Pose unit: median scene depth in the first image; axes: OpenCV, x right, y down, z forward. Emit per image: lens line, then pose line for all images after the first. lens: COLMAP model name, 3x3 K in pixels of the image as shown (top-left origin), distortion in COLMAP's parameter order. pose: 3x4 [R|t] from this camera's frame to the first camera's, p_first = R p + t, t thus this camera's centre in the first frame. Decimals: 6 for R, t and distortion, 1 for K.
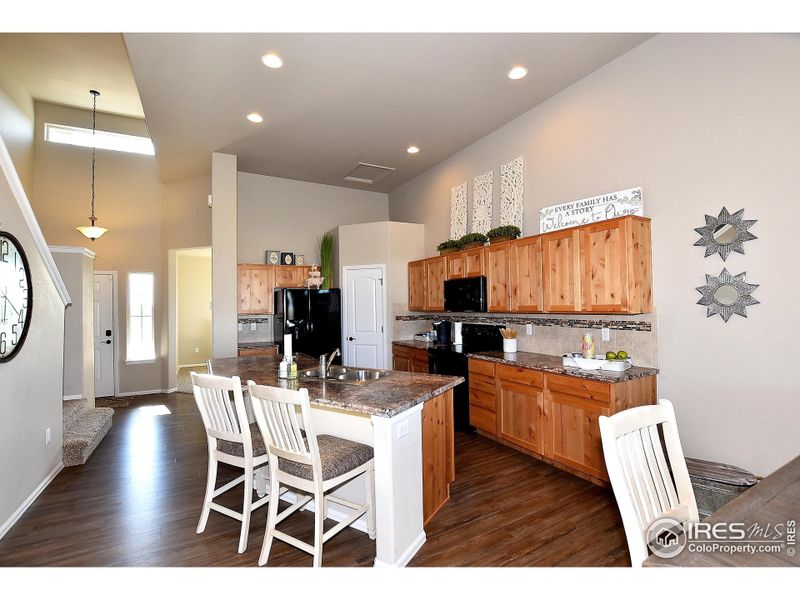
lens RADIAL K [[361.7, 0, 400.1], [0, 361.7, 304.5], [0, 0, 1]] dist [-0.022094, 0.000119]
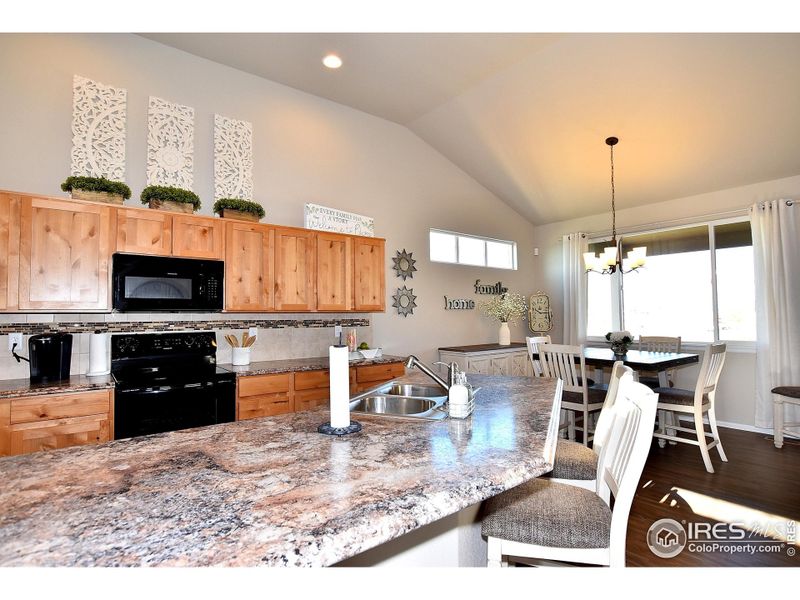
lens RADIAL K [[416.7, 0, 394.7], [0, 416.7, 301.0], [0, 0, 1]] dist [-0.024034, 0.000020]
pose [[-0.150680, 0.050681, 0.987283, -0.638287], [0.007786, 0.998715, -0.050080, 0.044467], [-0.988552, 0.000141, -0.150880, 0.838740]]
